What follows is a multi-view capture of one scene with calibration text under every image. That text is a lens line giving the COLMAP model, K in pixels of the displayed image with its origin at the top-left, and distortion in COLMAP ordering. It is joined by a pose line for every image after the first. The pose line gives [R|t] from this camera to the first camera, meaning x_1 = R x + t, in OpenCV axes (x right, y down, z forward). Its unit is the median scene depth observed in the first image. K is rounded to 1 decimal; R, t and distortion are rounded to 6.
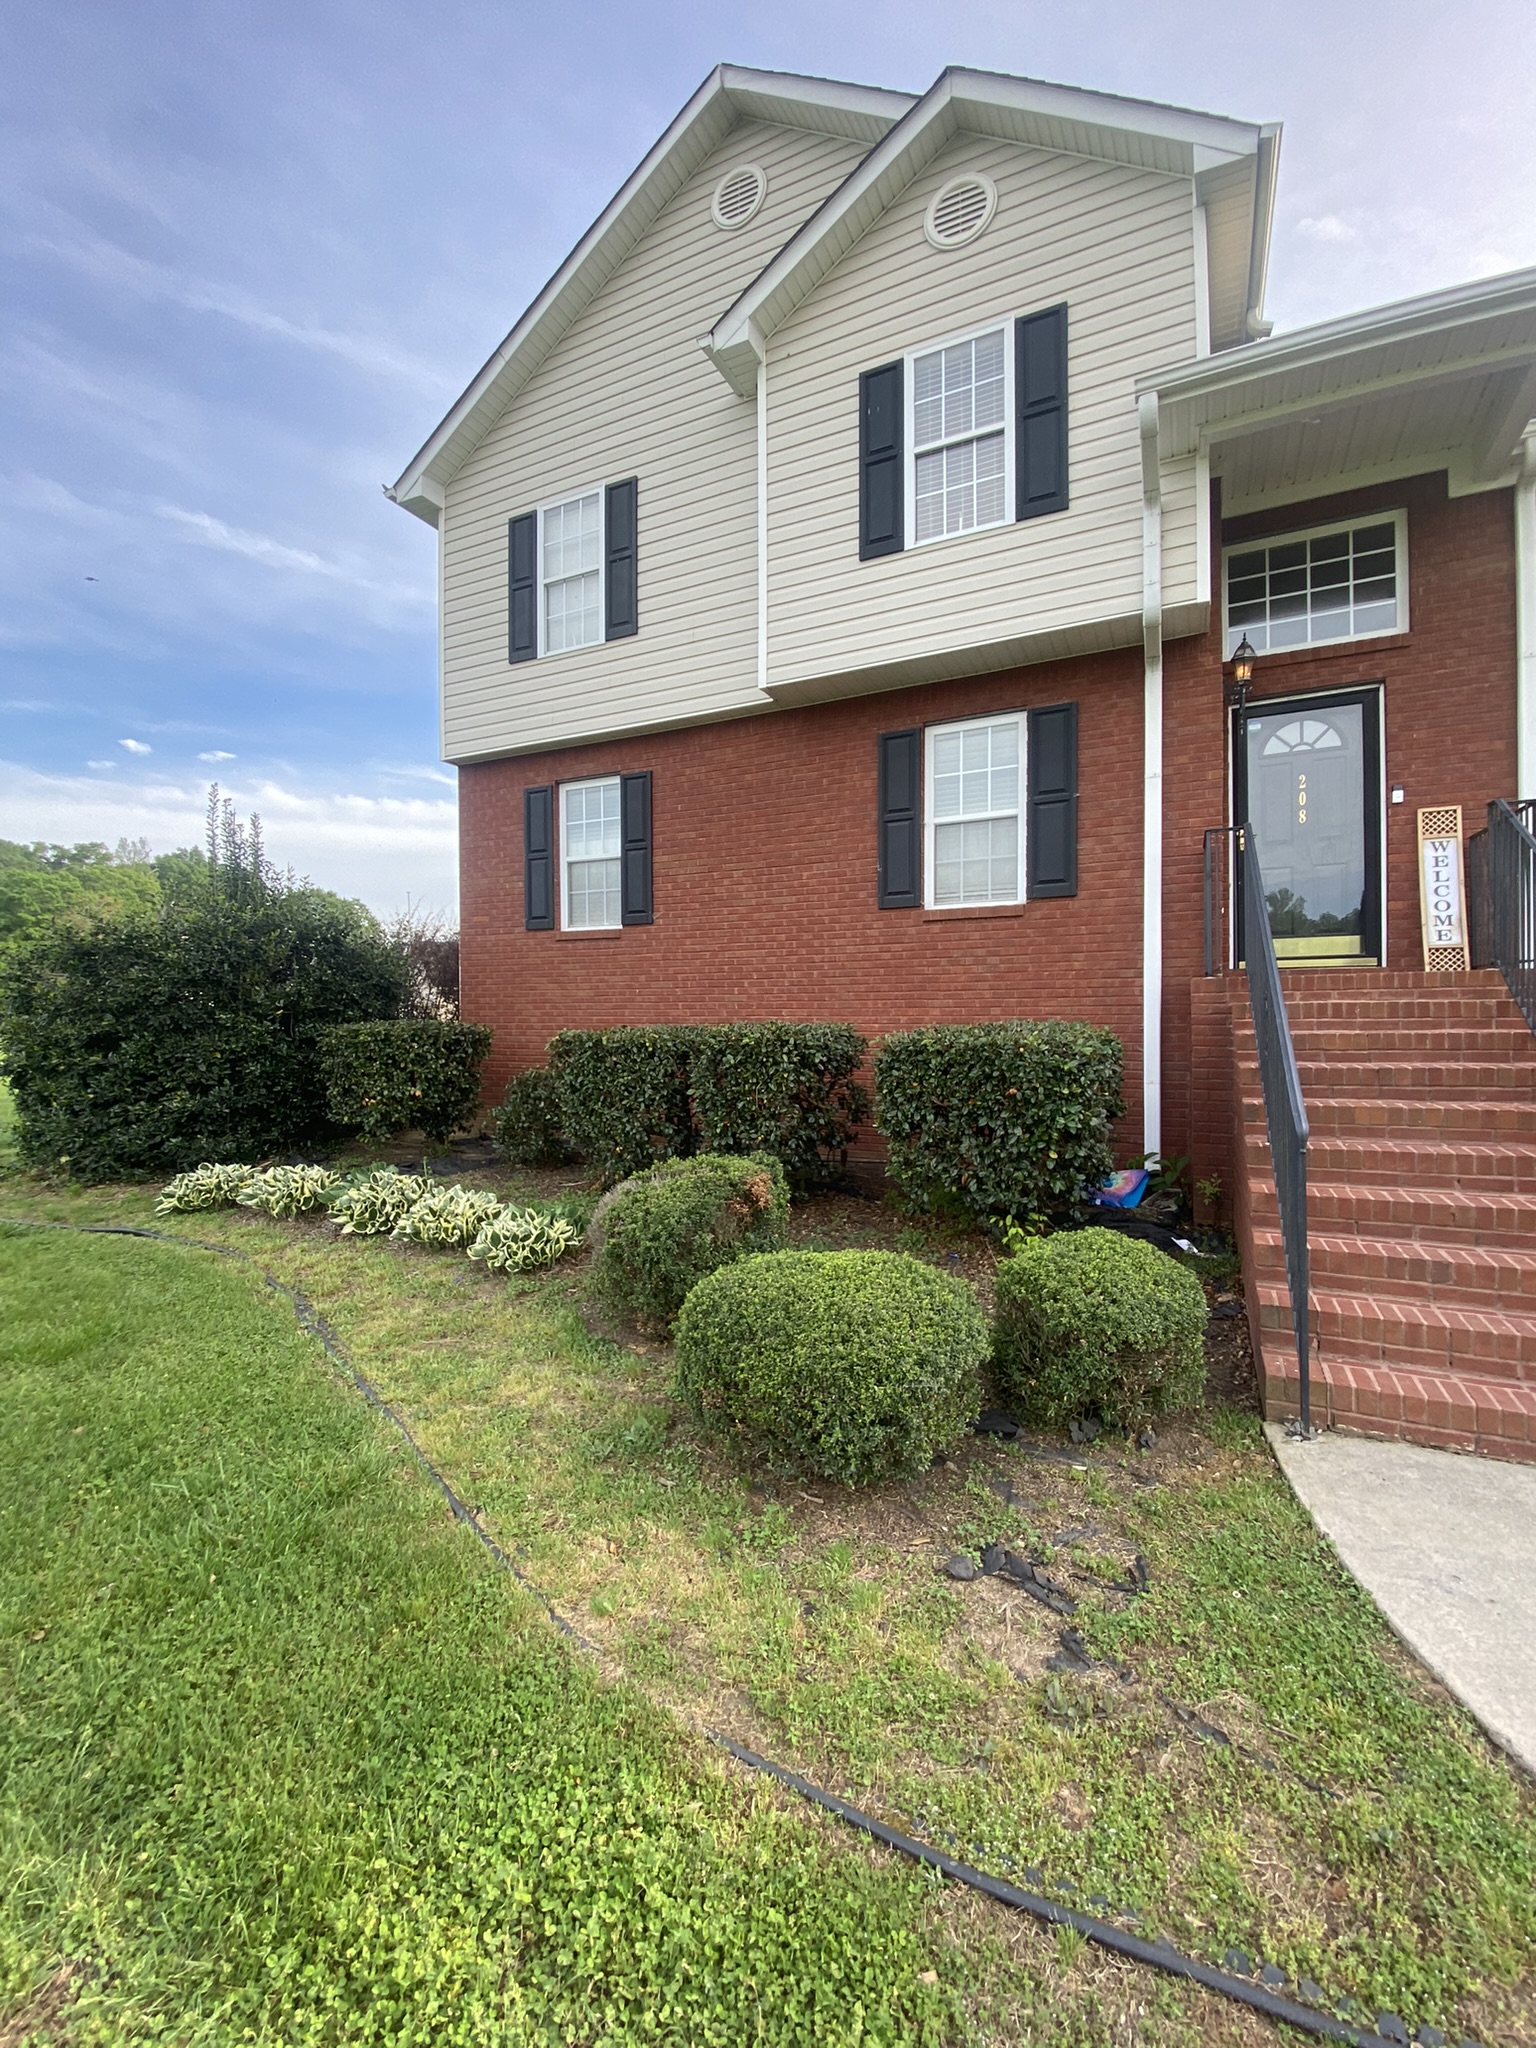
lens RADIAL K [[842.4, 0, 767.6], [0, 842.4, 1045.1], [0, 0, 1]] dist [0.028290, -0.036945]
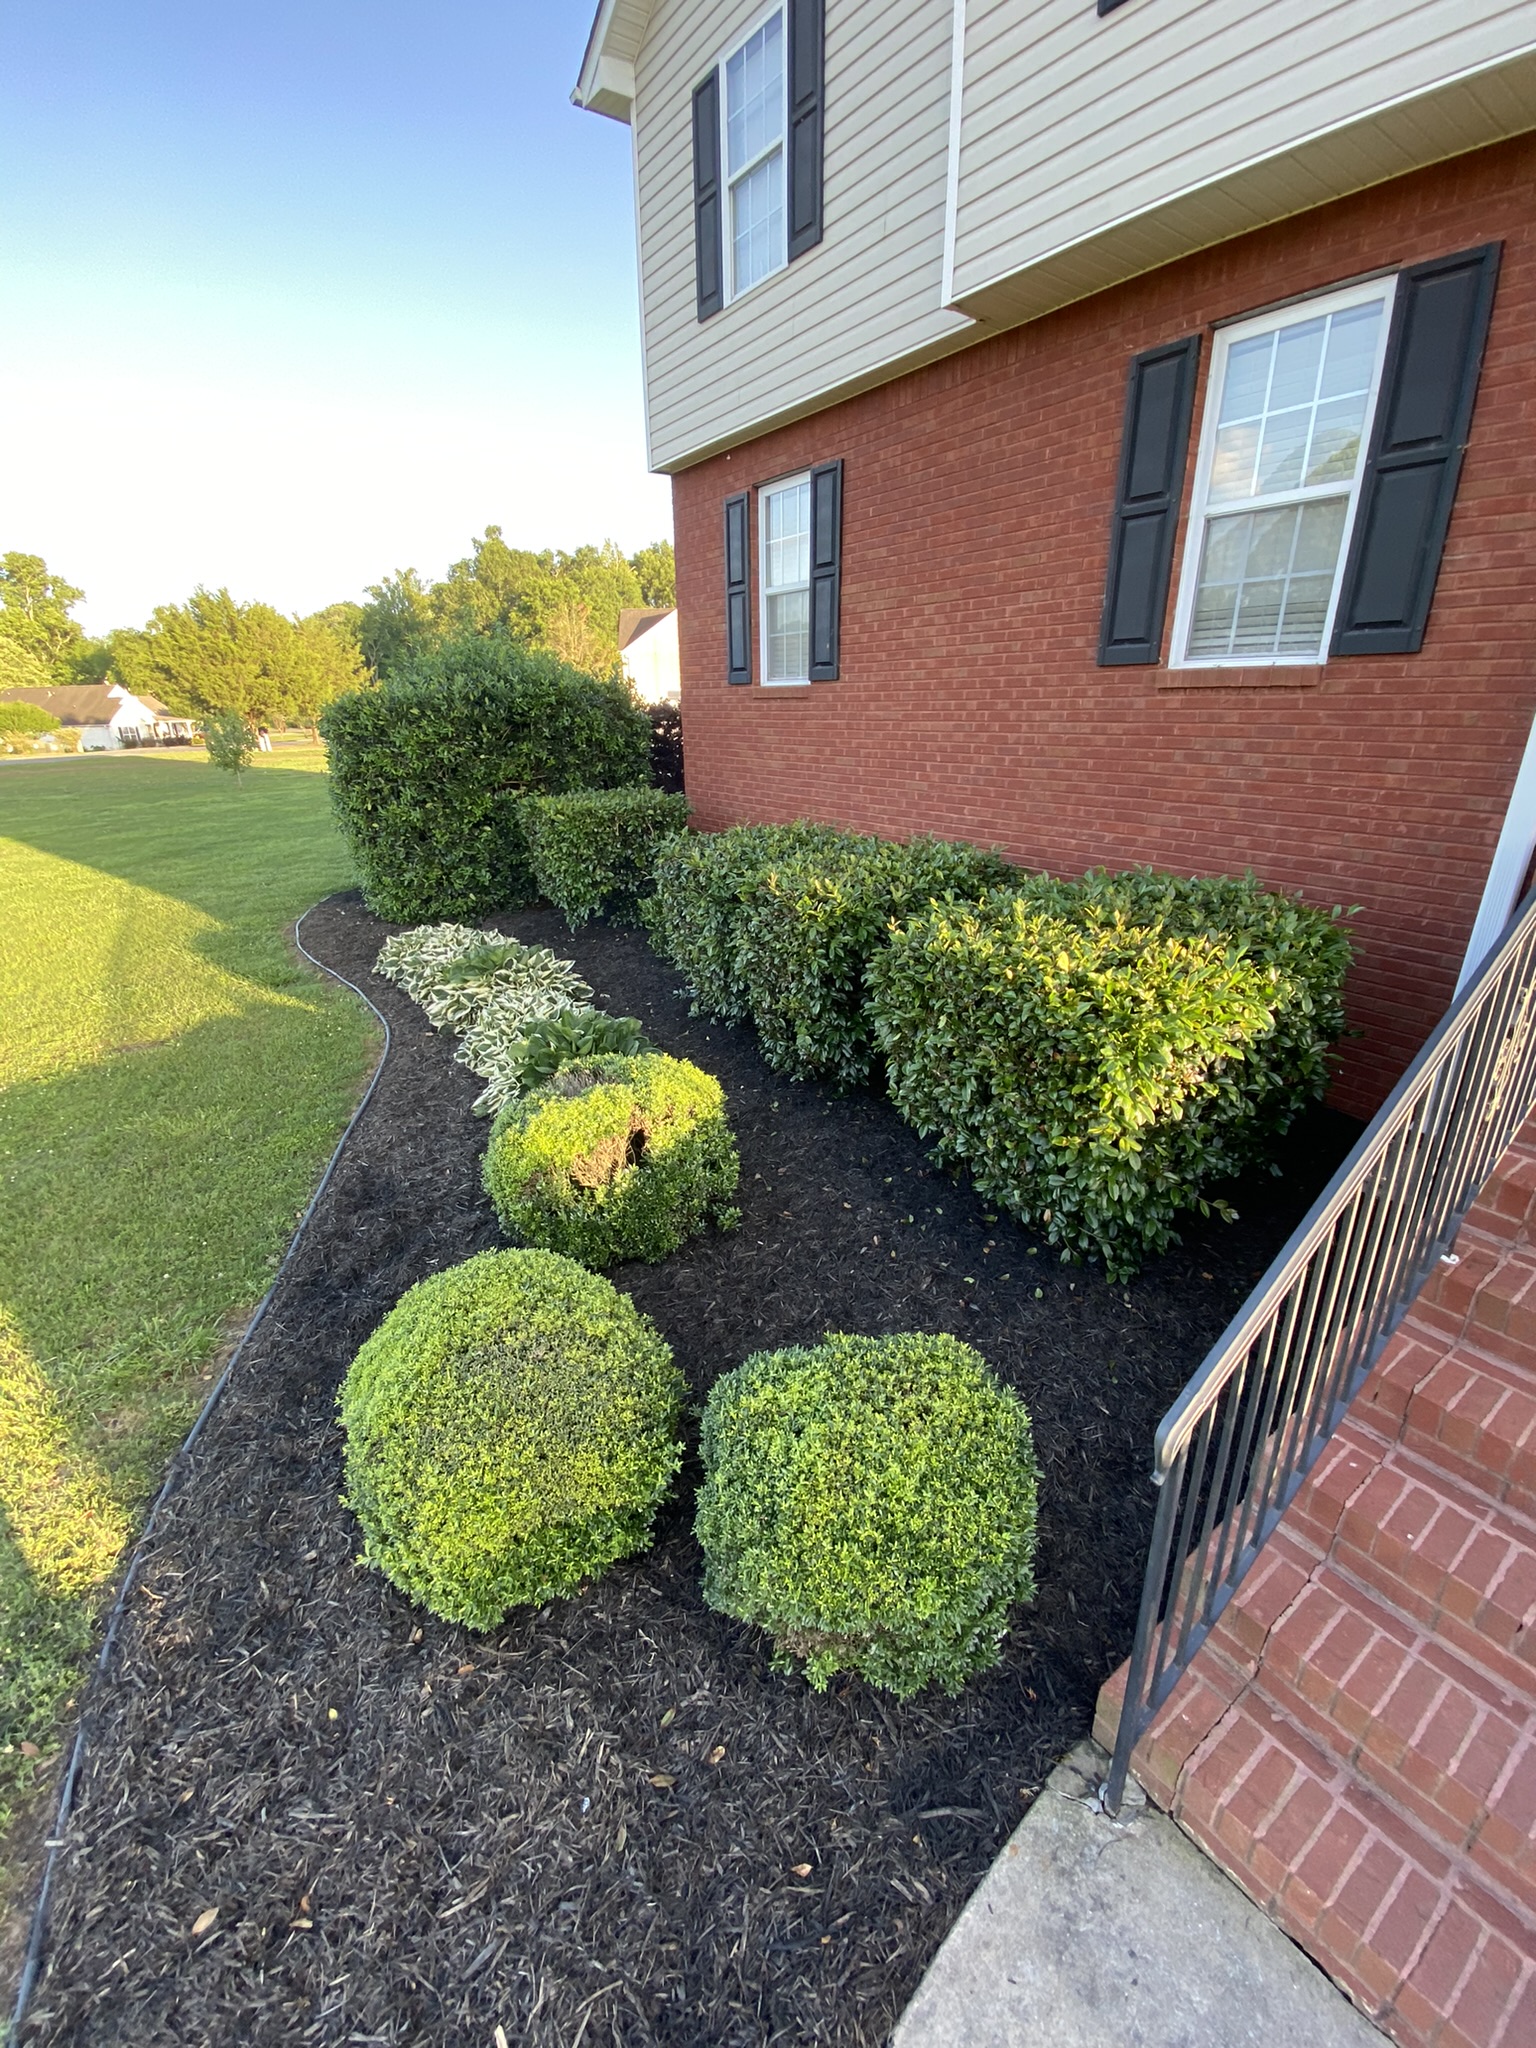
lens RADIAL K [[827.4, 0, 770.5], [0, 827.4, 1034.9], [0, 0, 1]] dist [-0.000087, -0.011144]
pose [[0.877885, 0.173090, -0.446494, 0.232201], [-0.010837, 0.939331, 0.342840, -0.101155], [0.478748, -0.296136, 0.826501, 0.227740]]
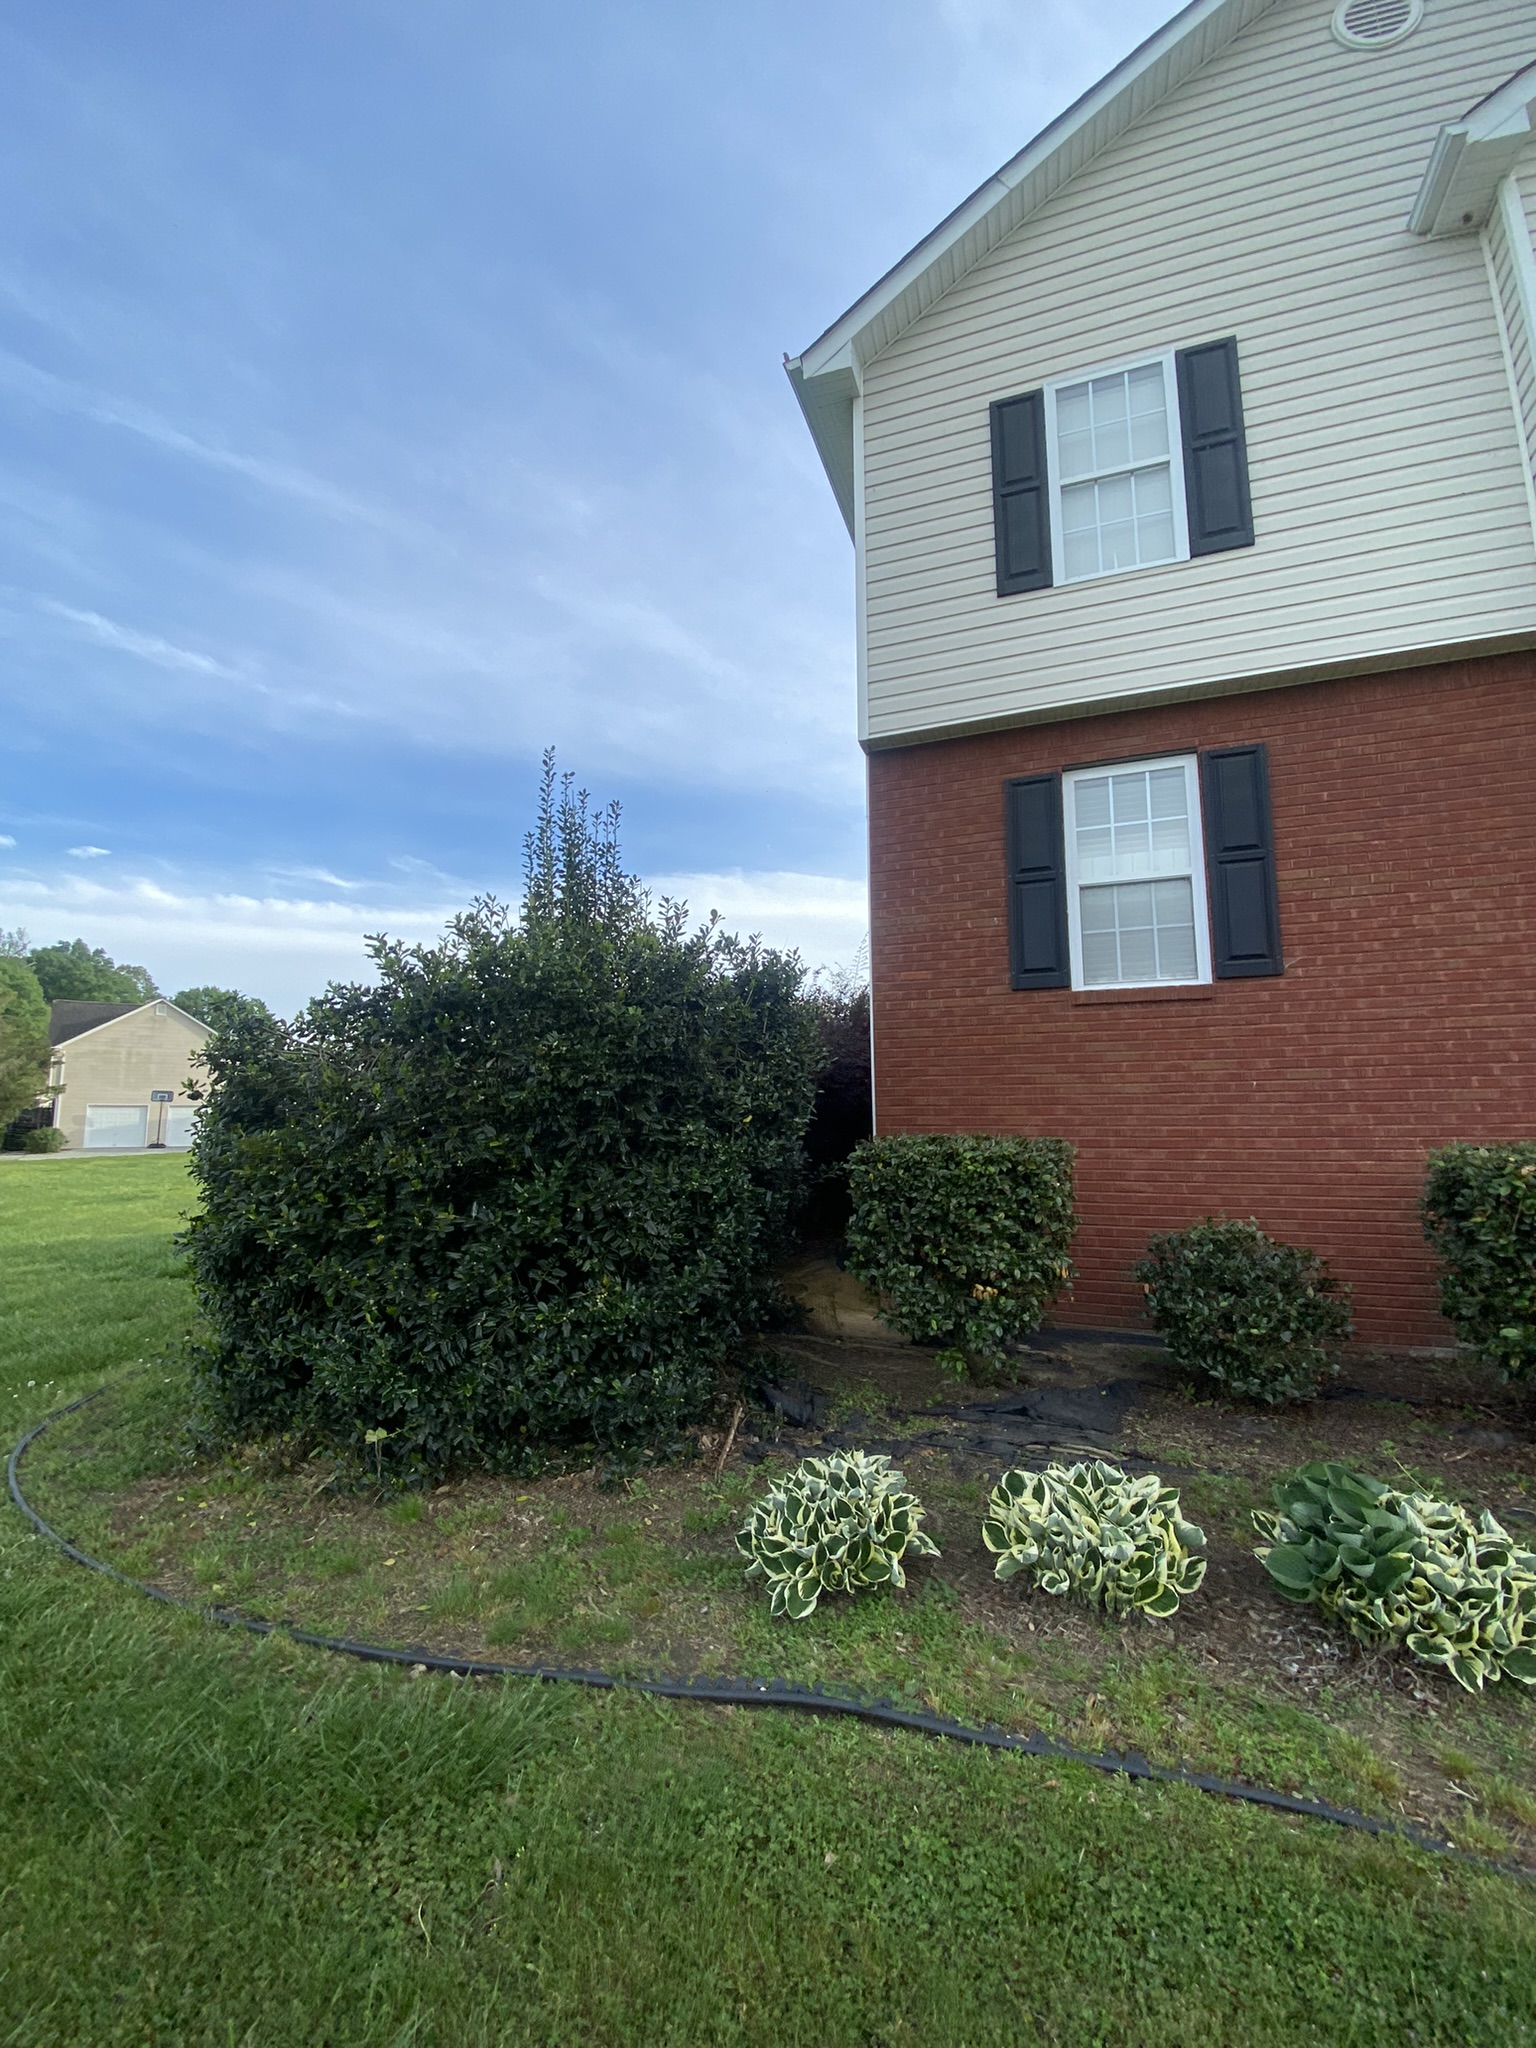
lens RADIAL K [[875.1, 0, 763.6], [0, 875.1, 1028.4], [0, 0, 1]] dist [0.011209, -0.018191]
pose [[0.995558, 0.004747, 0.094031, -0.615858], [0.008800, 0.989665, -0.143126, -0.016566], [-0.093739, 0.143318, 0.985227, 0.427847]]
